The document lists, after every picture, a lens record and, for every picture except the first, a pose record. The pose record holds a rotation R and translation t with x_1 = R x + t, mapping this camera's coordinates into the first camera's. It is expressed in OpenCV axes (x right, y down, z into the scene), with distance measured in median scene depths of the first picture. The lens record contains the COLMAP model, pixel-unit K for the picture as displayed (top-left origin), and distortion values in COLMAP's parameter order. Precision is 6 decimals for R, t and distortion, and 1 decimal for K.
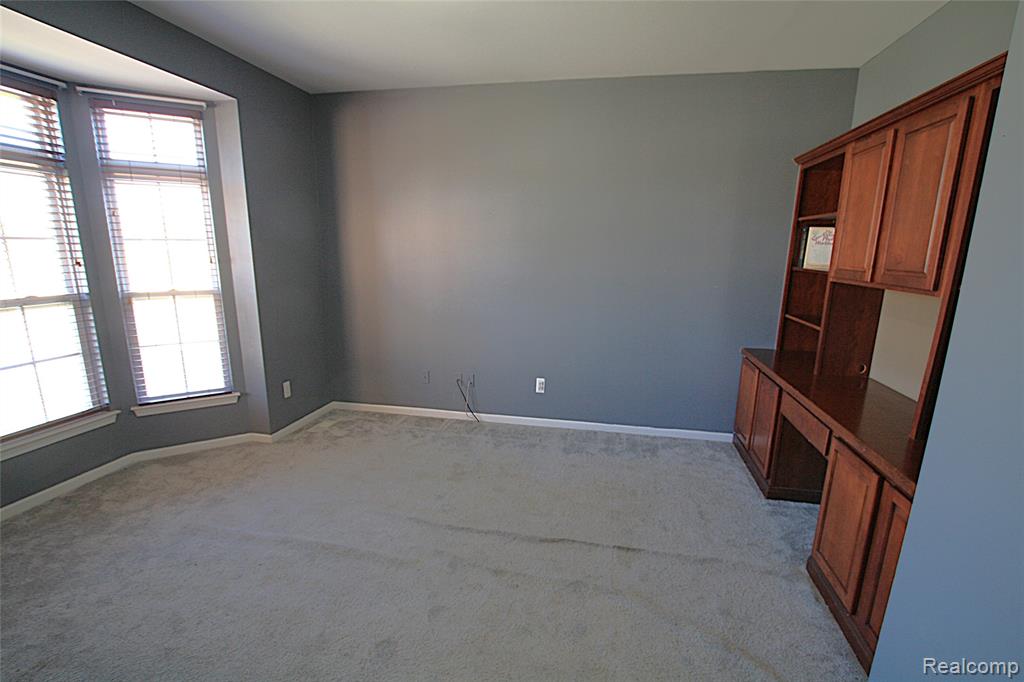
lens RADIAL K [[479.9, 0, 516.8], [0, 479.9, 345.3], [0, 0, 1]] dist [-0.020113, 0.004131]
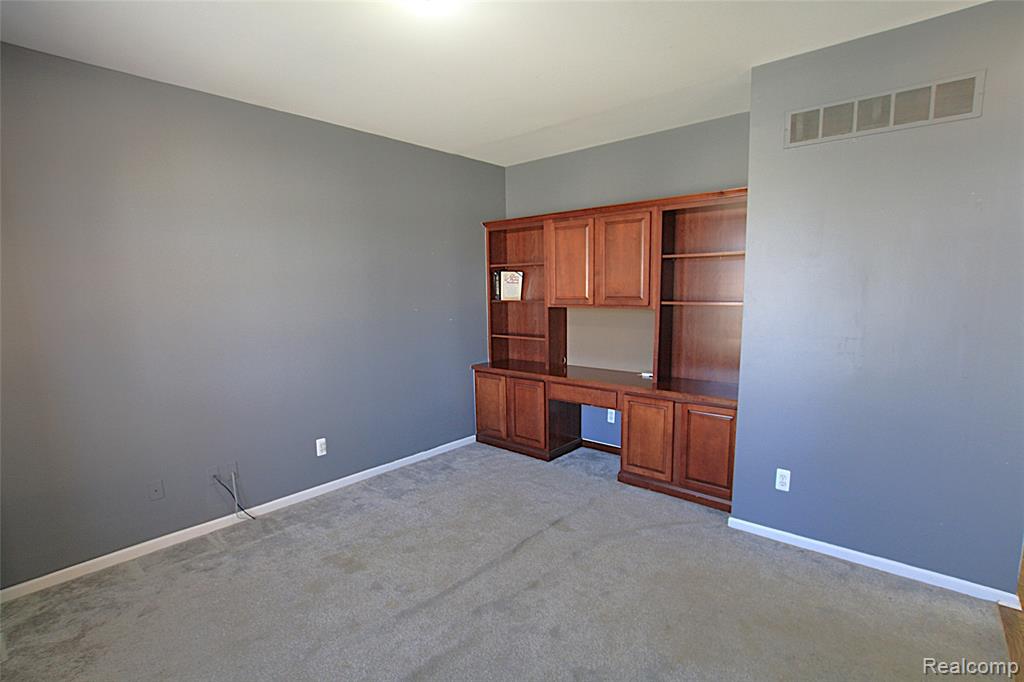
lens RADIAL K [[479.9, 0, 514.4], [0, 479.9, 344.5], [0, 0, 1]] dist [-0.020113, 0.004131]
pose [[0.510067, -0.127286, 0.850664, -0.563334], [0.199805, 0.979470, 0.026754, -0.061581], [-0.836606, 0.156321, 0.525028, 0.232614]]
